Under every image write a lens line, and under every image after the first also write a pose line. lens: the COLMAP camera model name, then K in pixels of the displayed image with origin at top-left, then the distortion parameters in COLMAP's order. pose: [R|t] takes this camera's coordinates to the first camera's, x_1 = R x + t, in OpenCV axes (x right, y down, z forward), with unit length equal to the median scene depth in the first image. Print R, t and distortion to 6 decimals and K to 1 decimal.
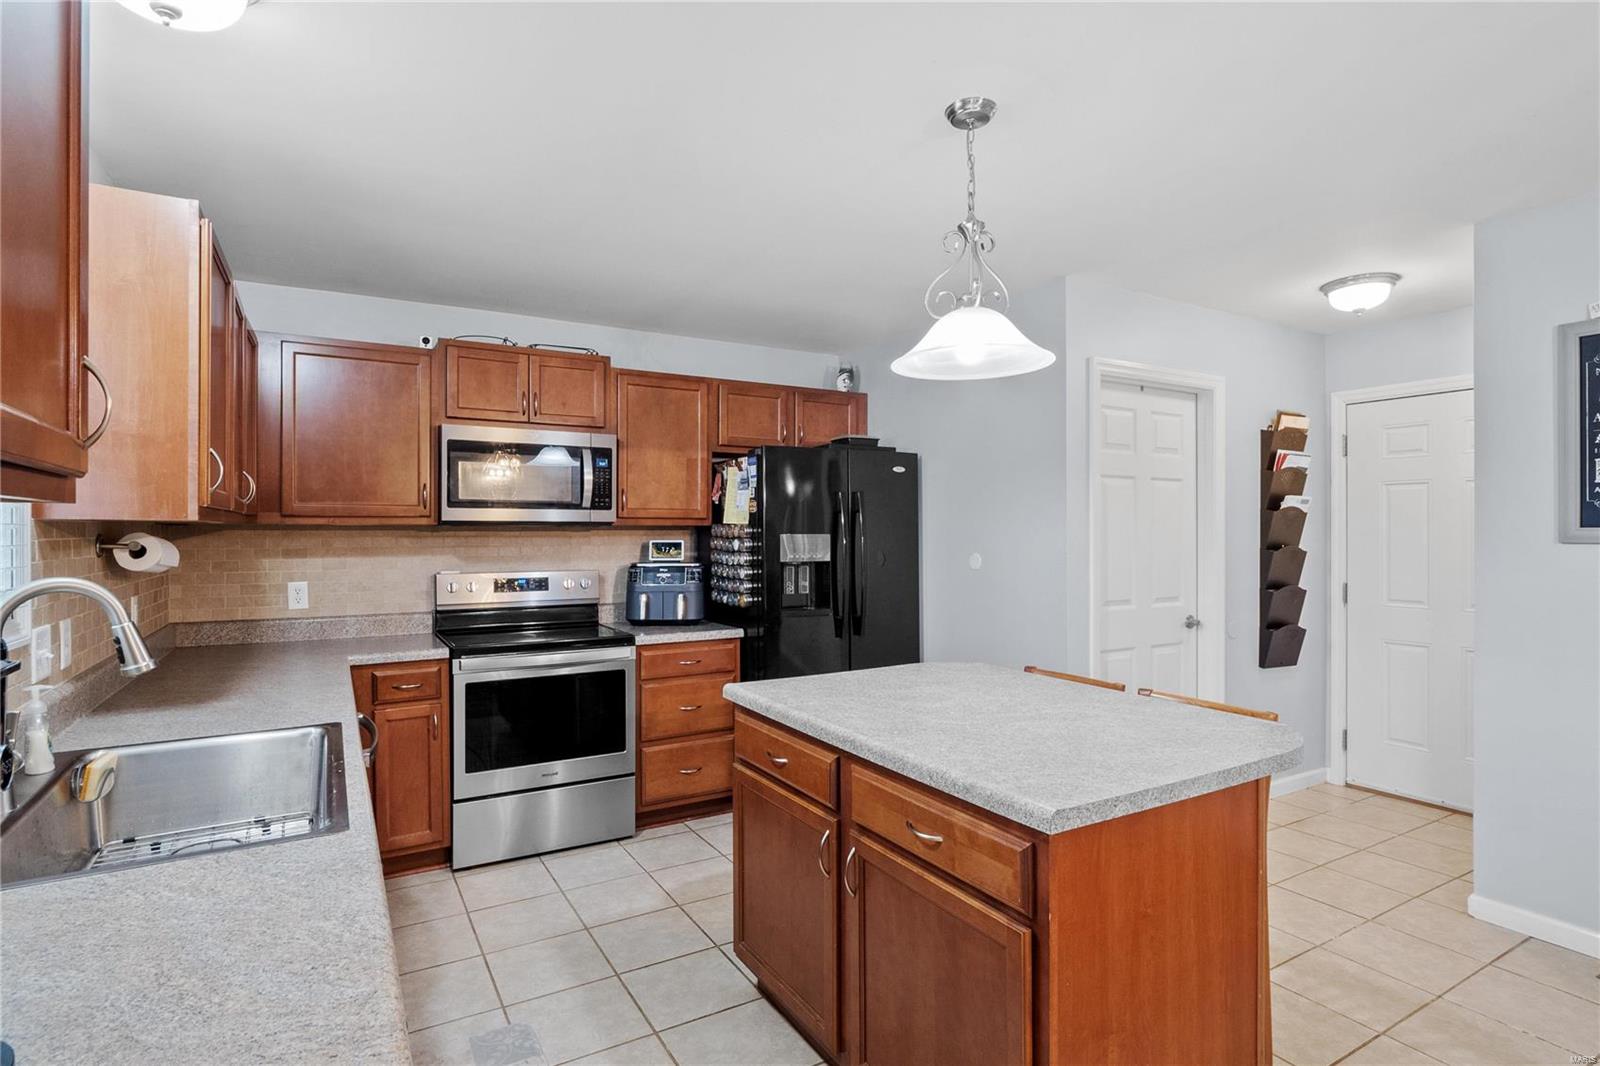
lens RADIAL K [[797.1, 0, 804.8], [0, 797.1, 535.3], [0, 0, 1]] dist [0.001077, 0.000176]
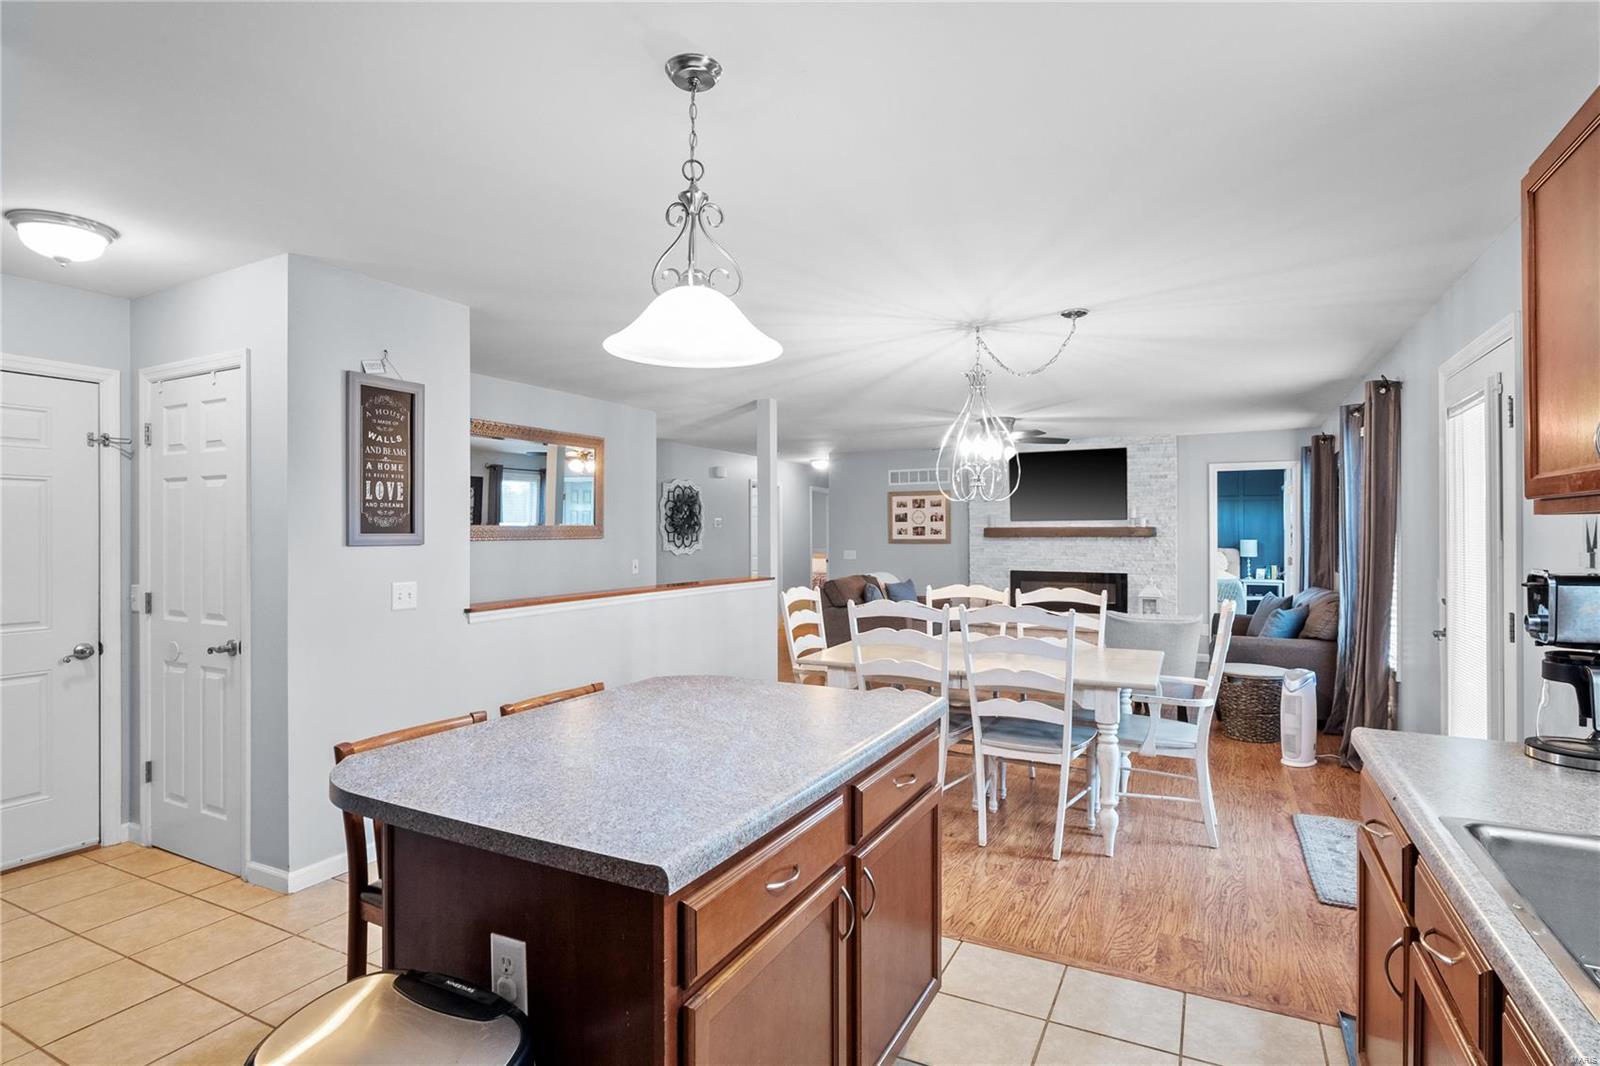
lens RADIAL K [[797.1, 0, 804.8], [0, 797.1, 535.3], [0, 0, 1]] dist [0.001077, 0.000176]
pose [[-0.531708, 0.004550, 0.846915, -0.219133], [0.001073, 0.999988, -0.004699, 0.001371], [-0.846927, -0.001590, -0.531707, 0.493061]]
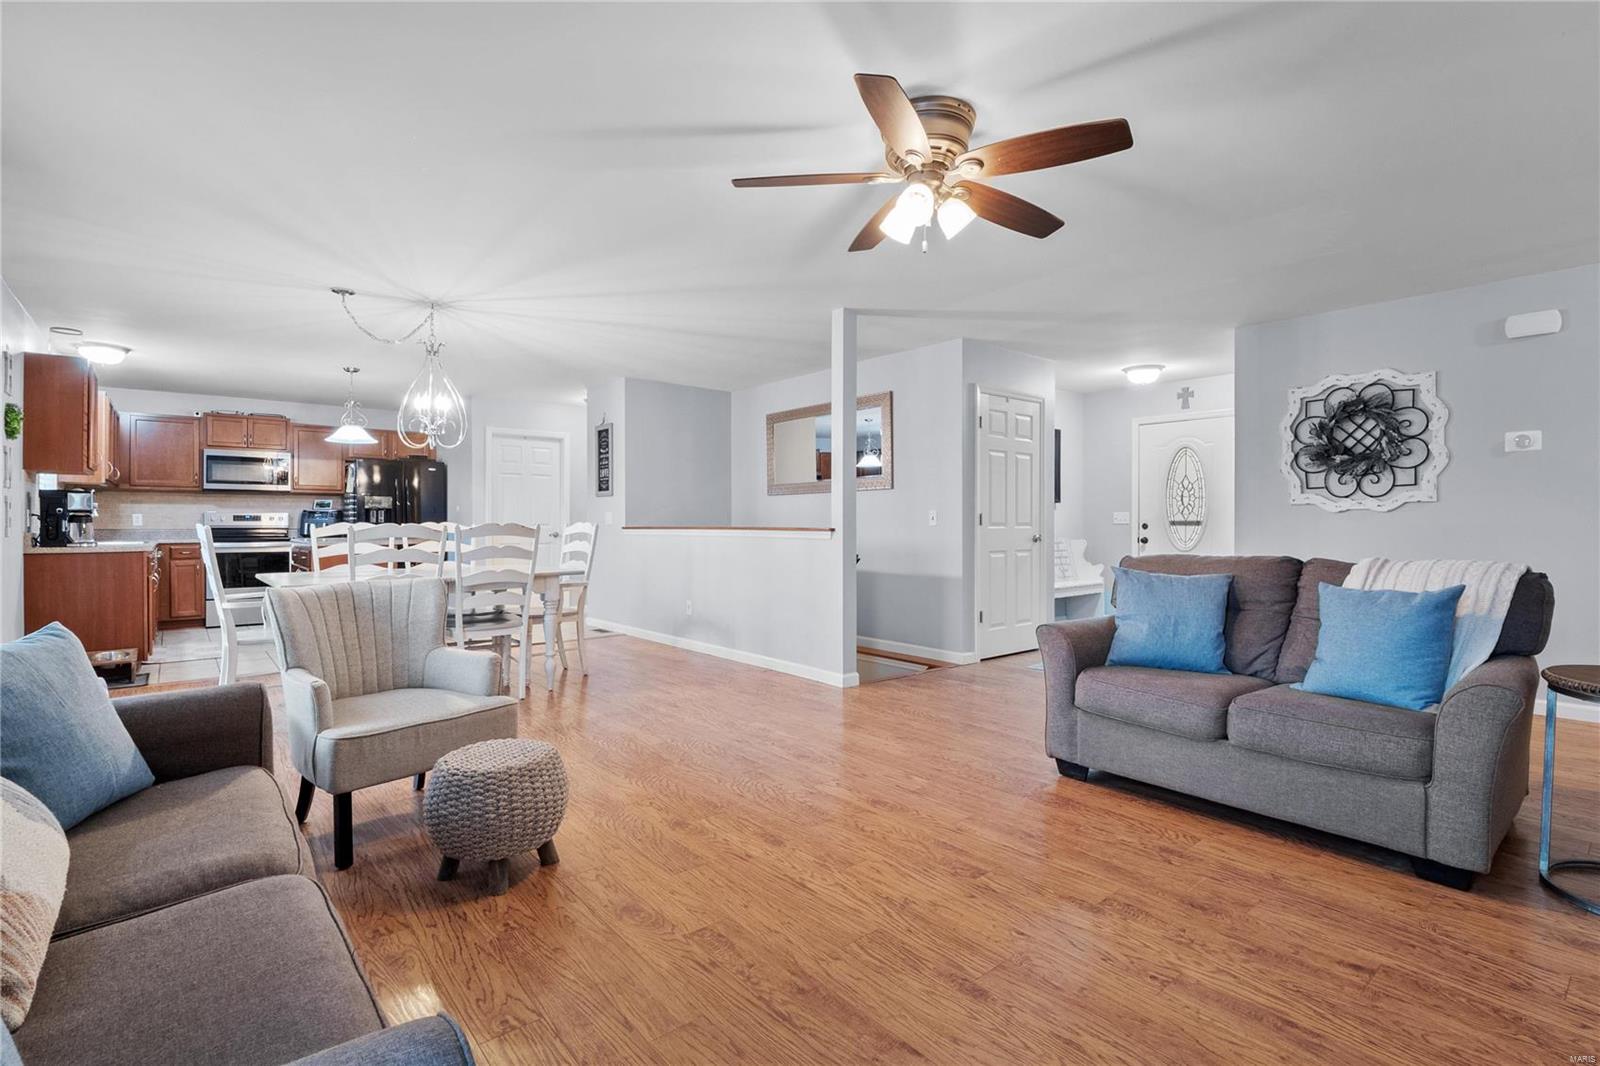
lens RADIAL K [[751.9, 0, 795.3], [0, 751.9, 522.2], [0, 0, 1]] dist [-0.013698, -0.000901]
pose [[0.985462, 0.005145, 0.169818, 0.896648], [-0.005631, 0.999981, 0.002375, 0.065789], [-0.169803, -0.003297, 0.985473, -1.477796]]
